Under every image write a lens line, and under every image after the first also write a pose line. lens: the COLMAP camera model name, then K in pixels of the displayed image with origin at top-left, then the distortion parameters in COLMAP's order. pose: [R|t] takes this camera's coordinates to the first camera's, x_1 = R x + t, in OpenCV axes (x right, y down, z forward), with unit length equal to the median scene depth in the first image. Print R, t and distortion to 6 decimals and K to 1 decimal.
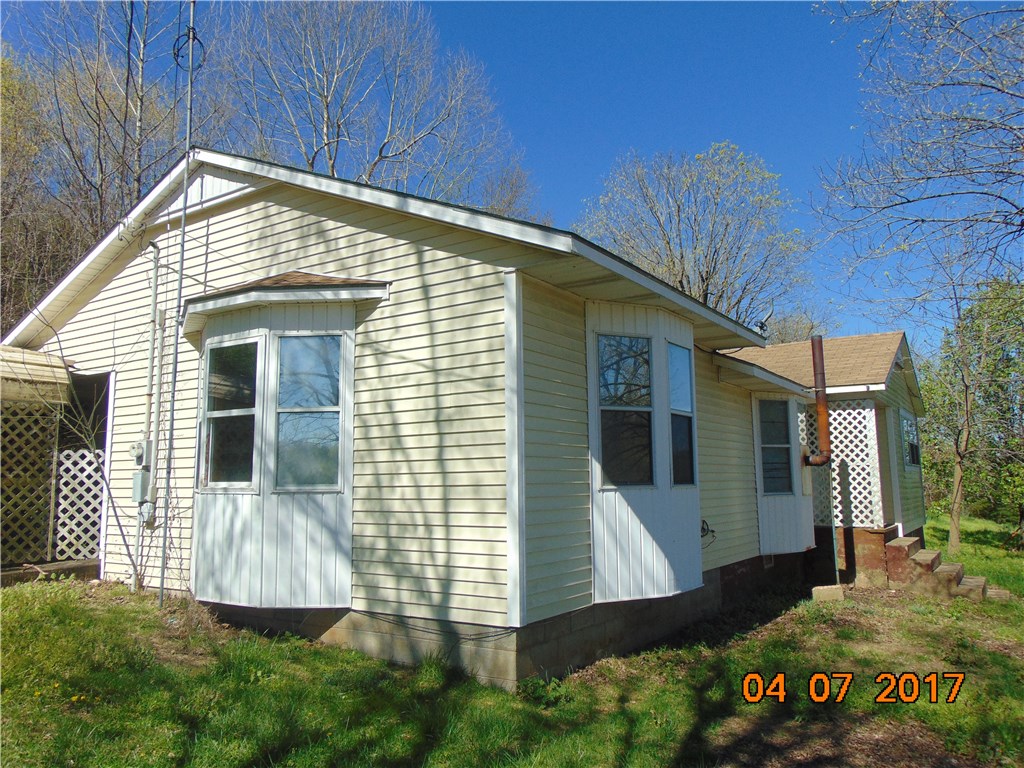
lens RADIAL K [[769.7, 0, 512.0], [0, 769.7, 384.0], [0, 0, 1]] dist [-0.029730, 0.085388]
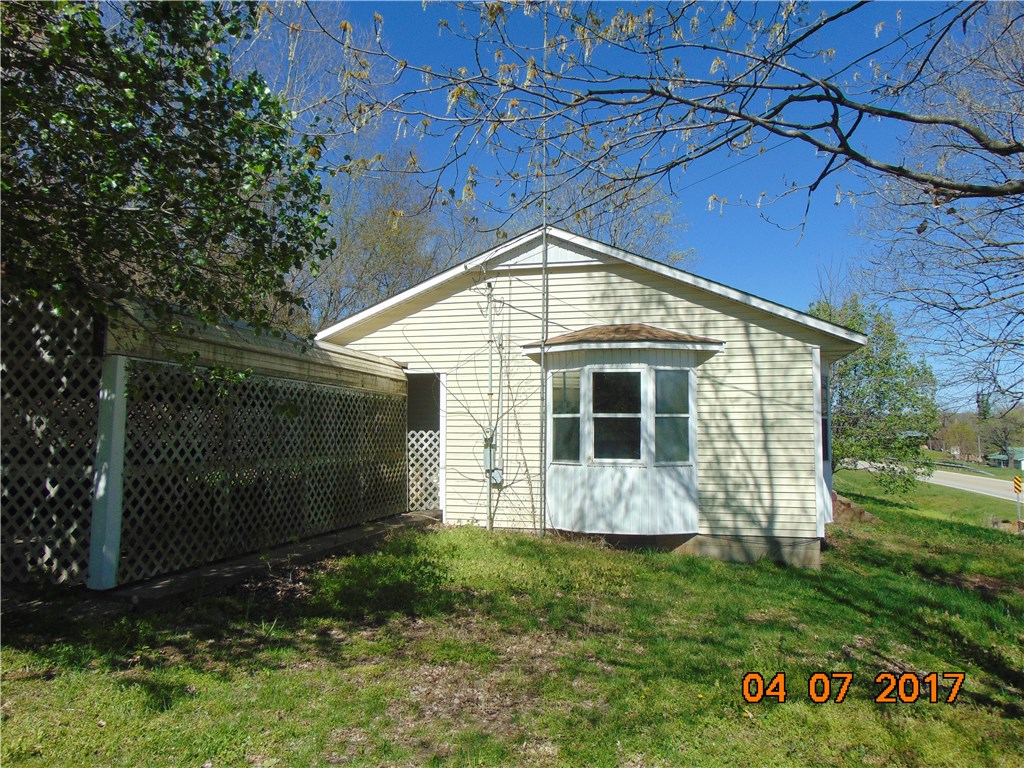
lens RADIAL K [[769.7, 0, 512.0], [0, 769.7, 384.0], [0, 0, 1]] dist [-0.029730, 0.085388]
pose [[0.935578, 0.036609, 0.351219, -1.183648], [-0.058425, 0.996951, 0.051718, -0.100317], [-0.348254, -0.068906, 0.934864, -0.419721]]
